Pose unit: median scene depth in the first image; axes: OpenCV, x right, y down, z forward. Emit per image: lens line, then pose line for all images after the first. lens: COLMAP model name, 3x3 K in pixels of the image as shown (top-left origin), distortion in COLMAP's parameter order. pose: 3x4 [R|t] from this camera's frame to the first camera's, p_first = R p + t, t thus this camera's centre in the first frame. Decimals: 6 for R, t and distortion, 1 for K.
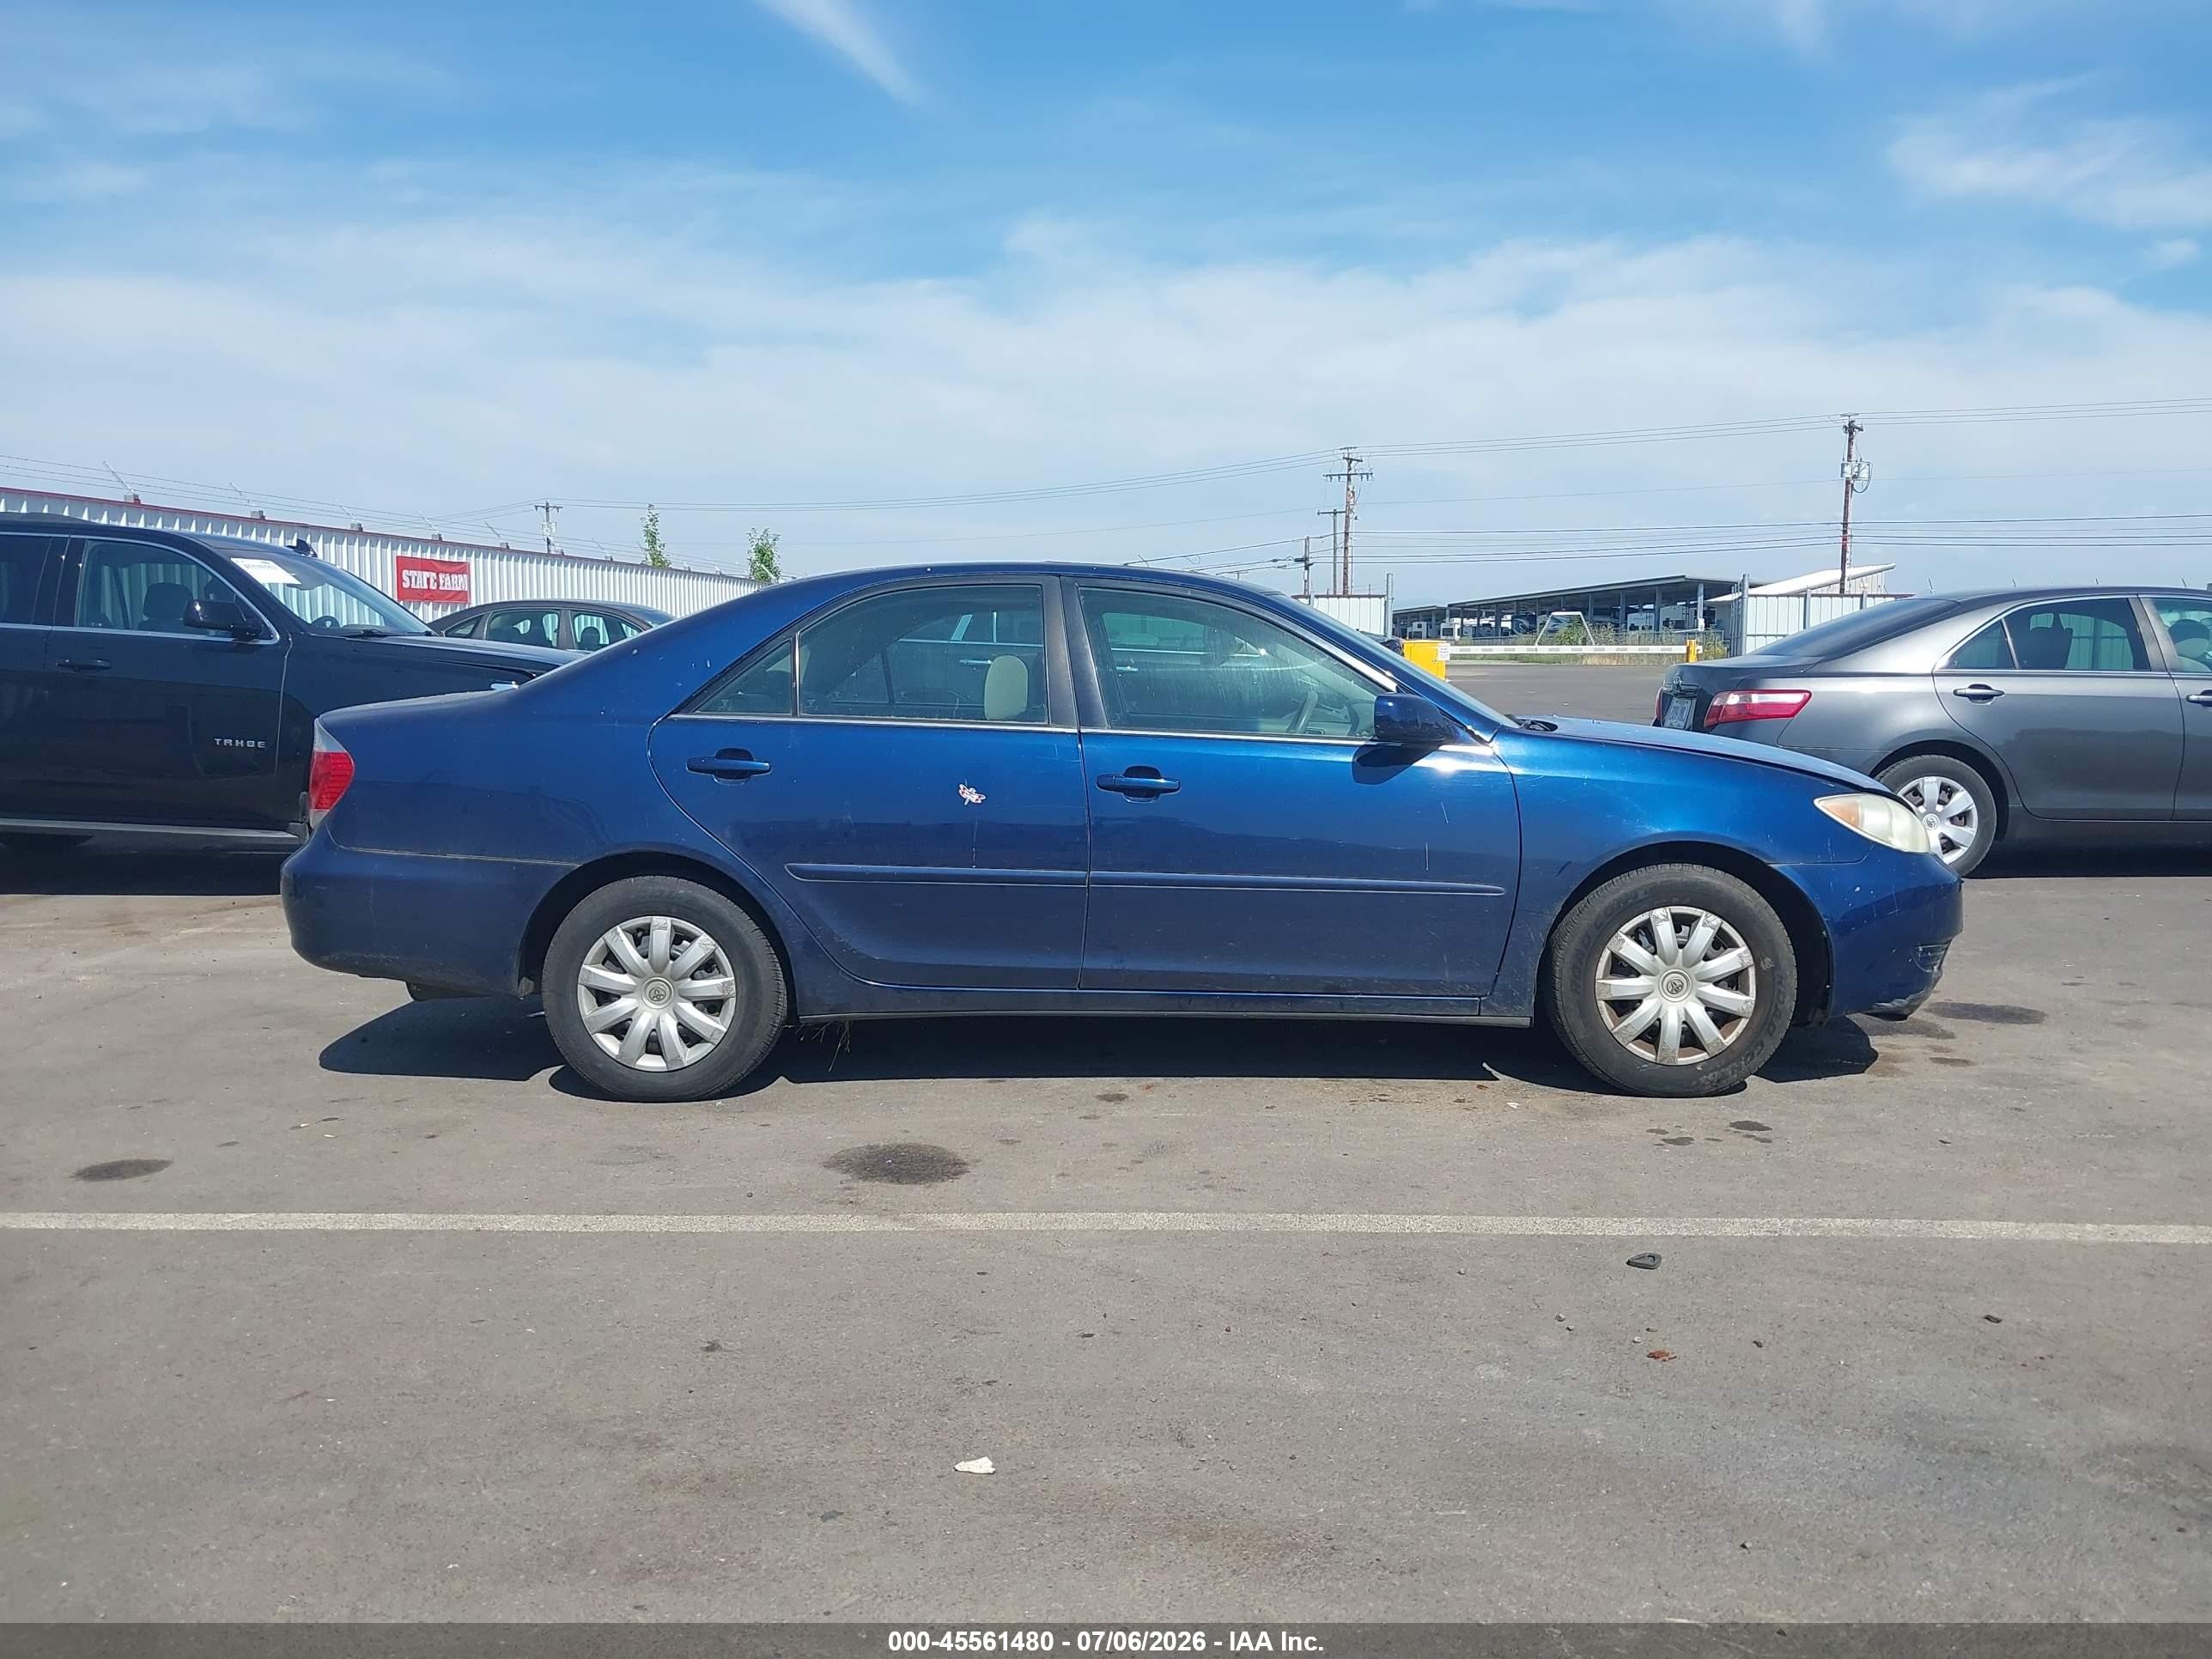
lens RADIAL K [[1769.9, 0, 1140.2], [0, 1769.9, 817.6], [0, 0, 1]] dist [0.023337, -0.046286]
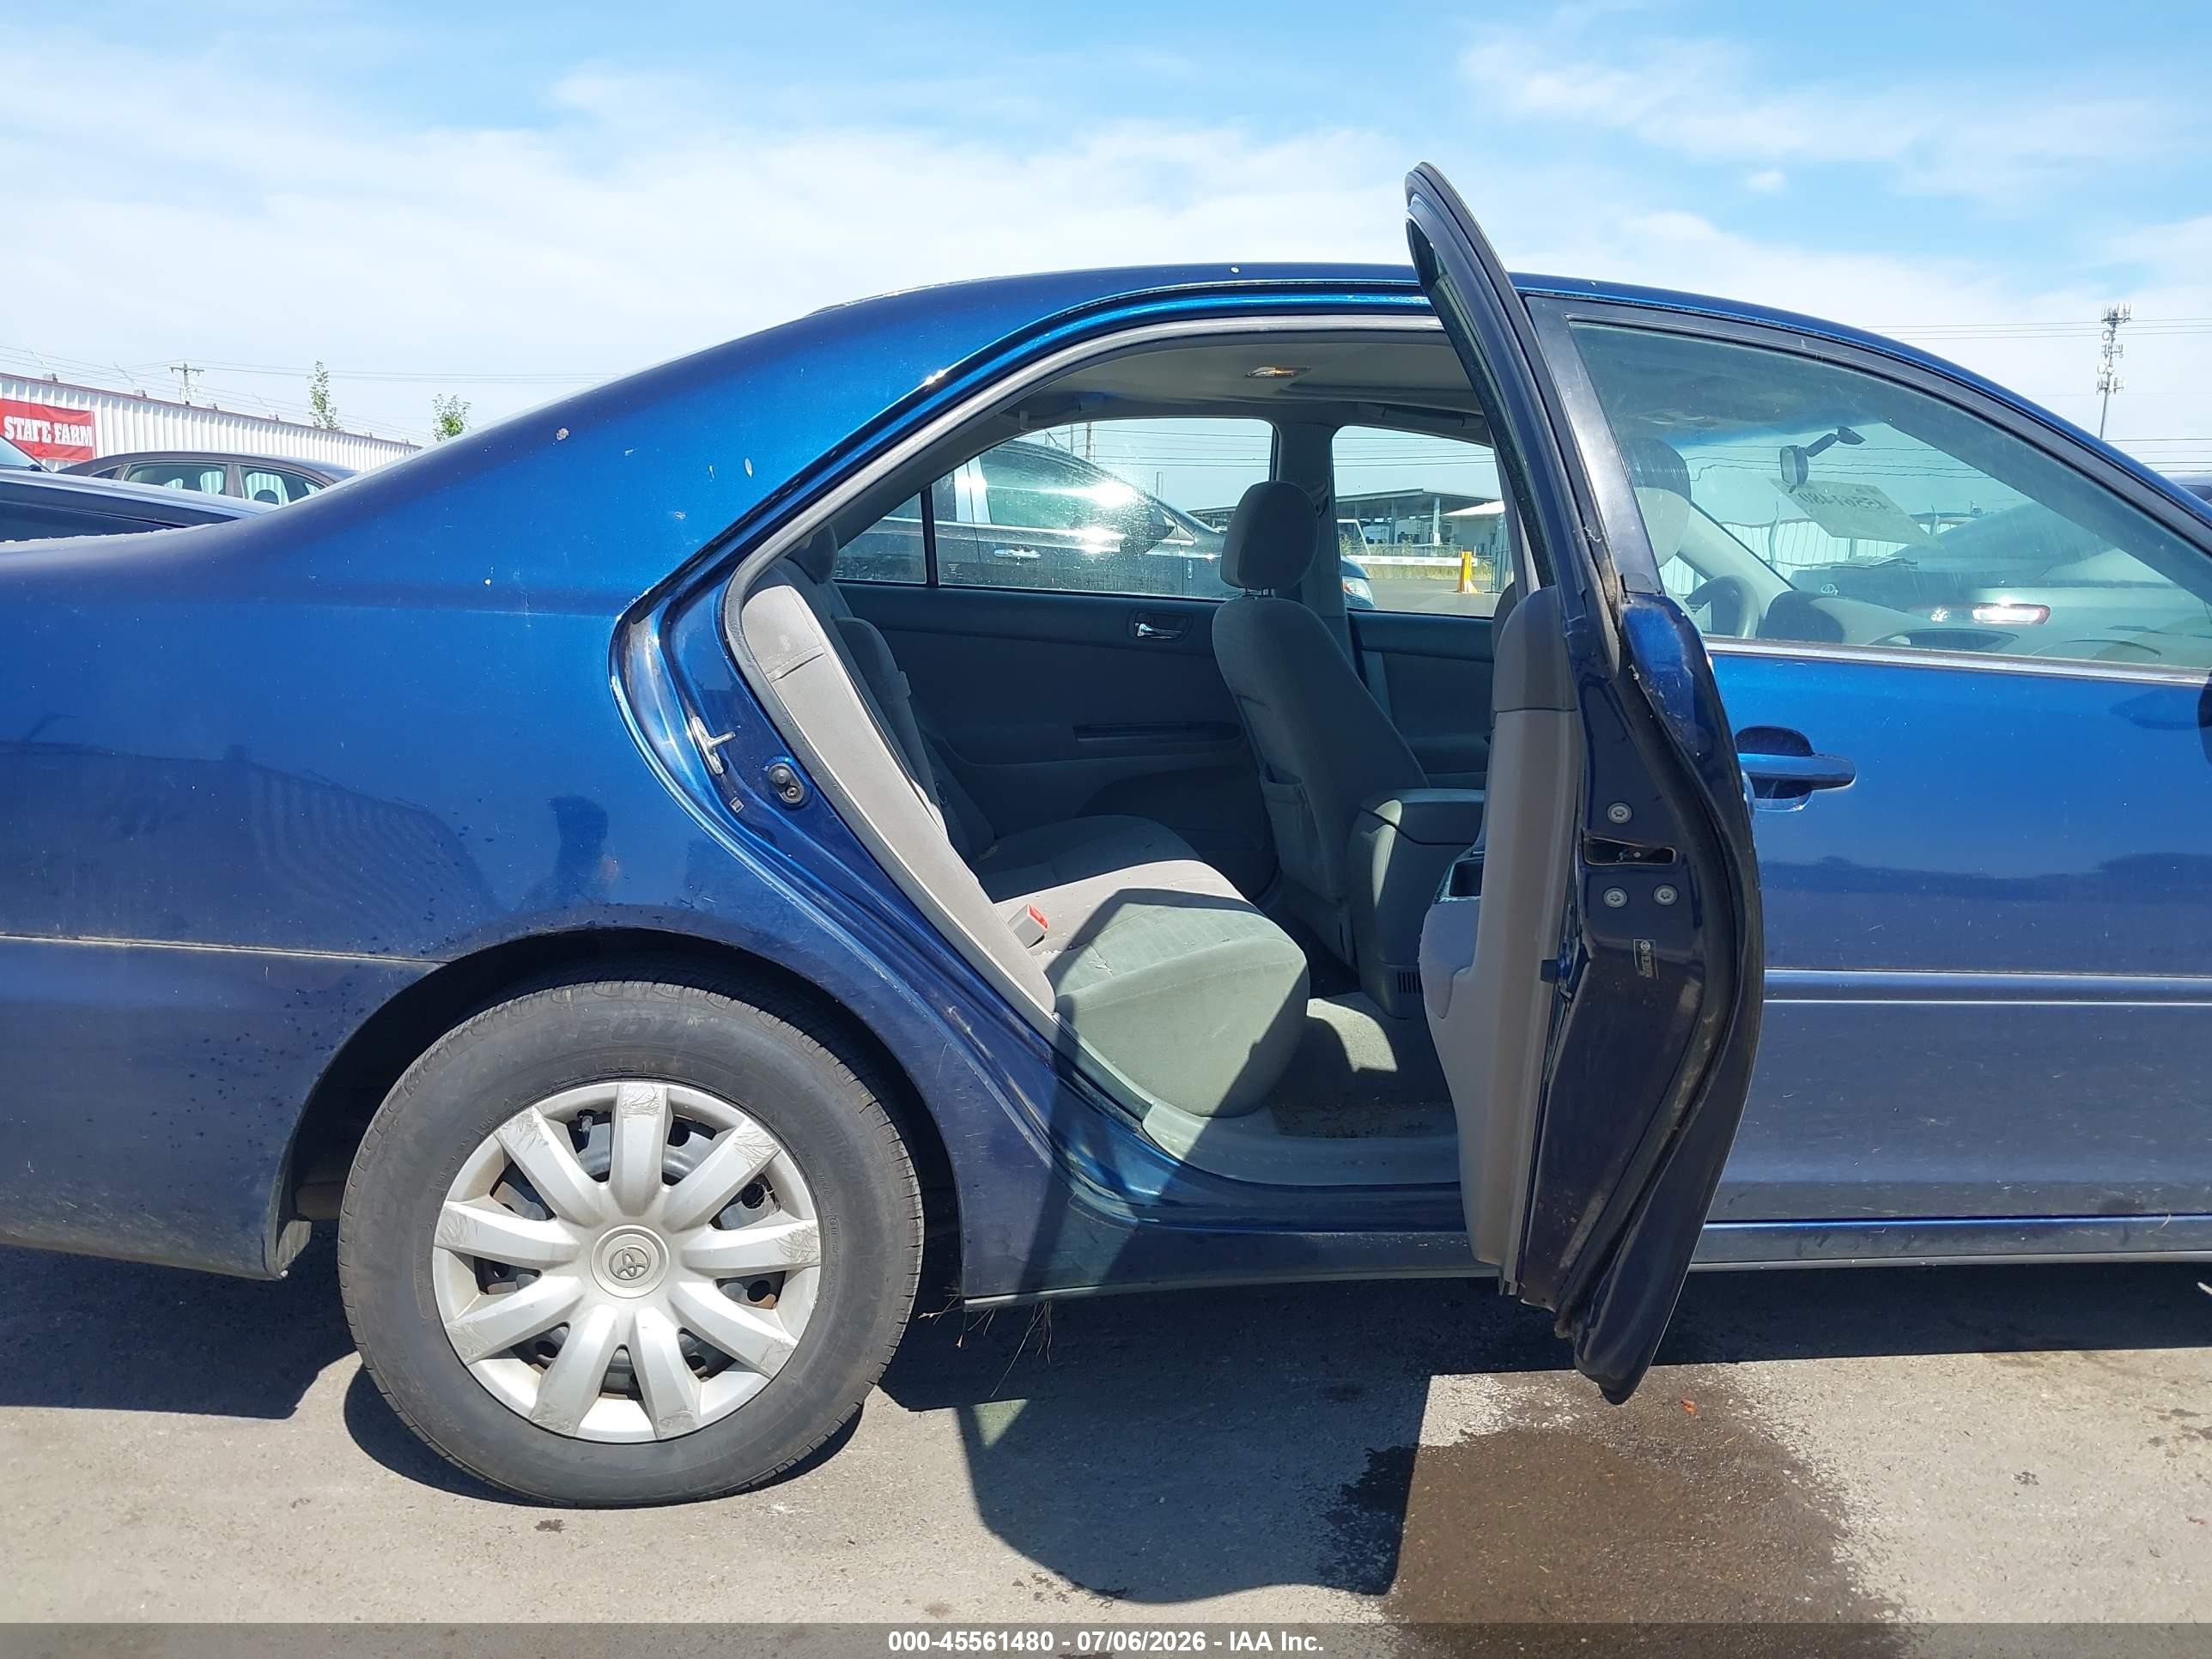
lens RADIAL K [[1836.6, 0, 1106.0], [0, 1836.6, 829.5], [0, 0, 1]] dist [-0.015329, -0.062514]
pose [[0.989137, -0.002195, 0.146982, -0.225083], [-0.005485, 0.998641, 0.051823, -0.024954], [-0.146896, -0.052066, 0.987781, 0.565414]]
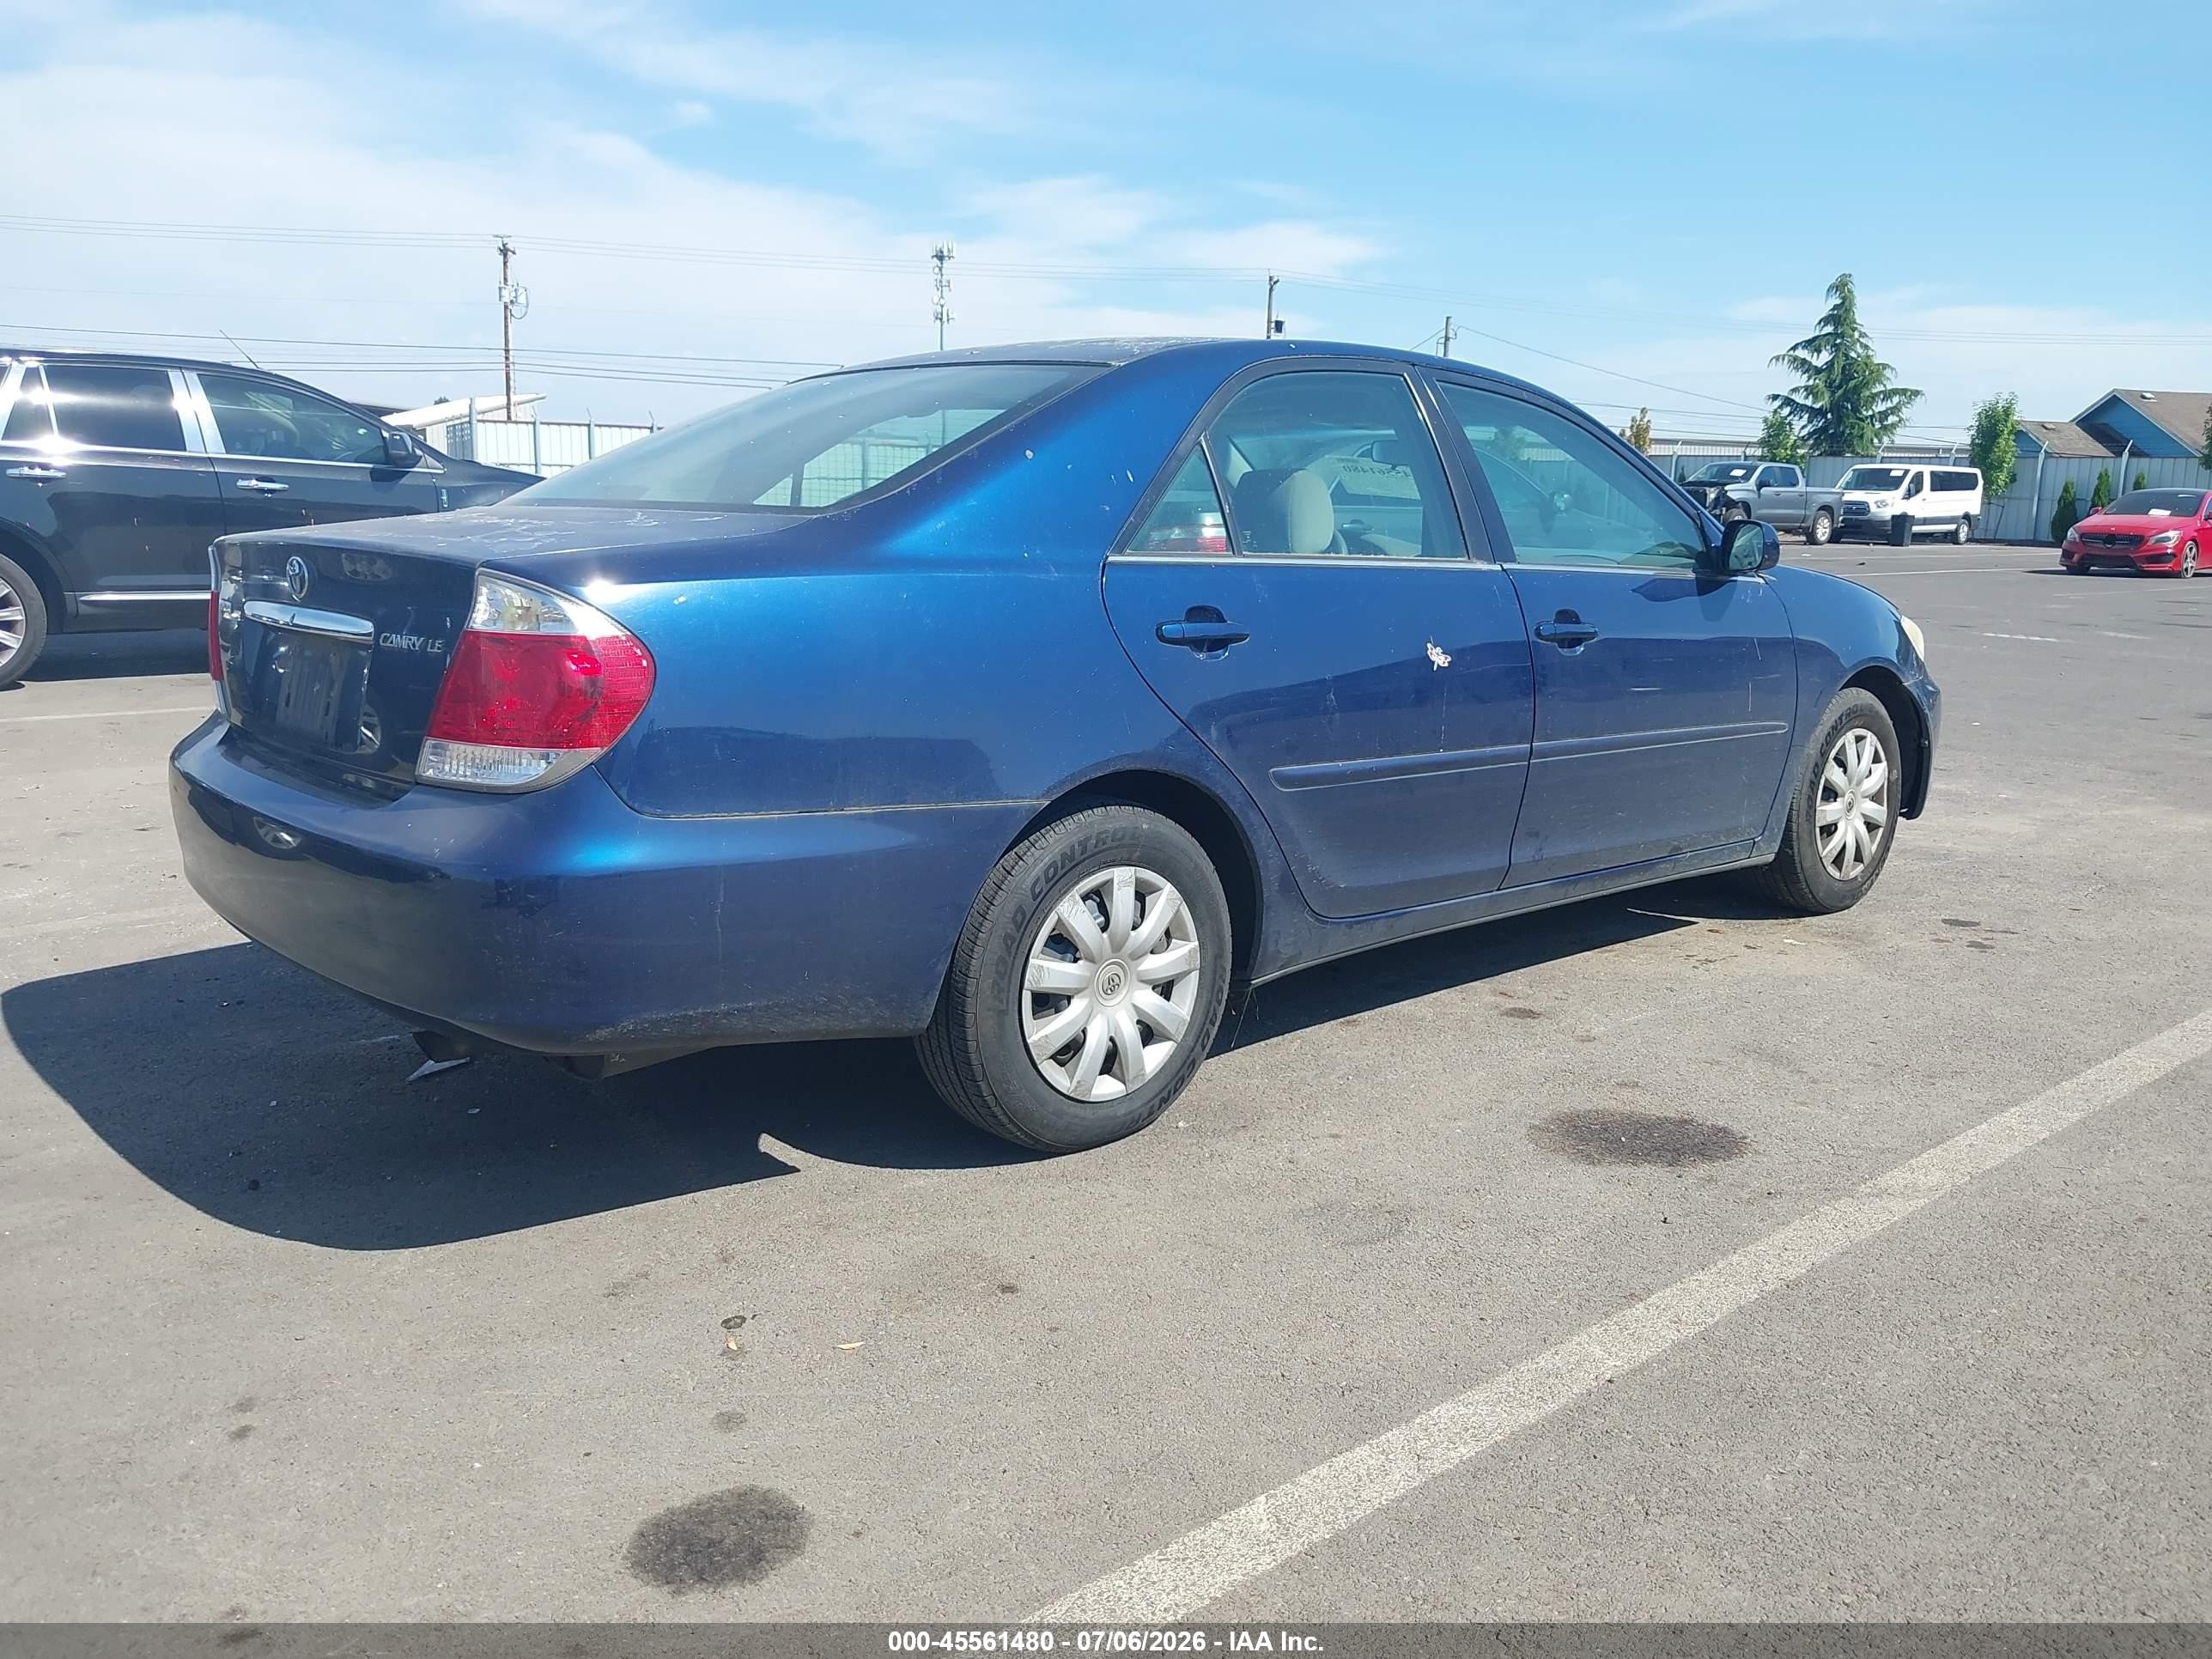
lens RADIAL K [[1769.9, 0, 1140.2], [0, 1769.9, 817.6], [0, 0, 1]] dist [0.023337, -0.046286]
pose [[0.726518, -0.112359, 0.677899, -0.703815], [0.048353, 0.992455, 0.112675, -0.035572], [-0.685444, -0.049082, 0.726469, 0.519389]]
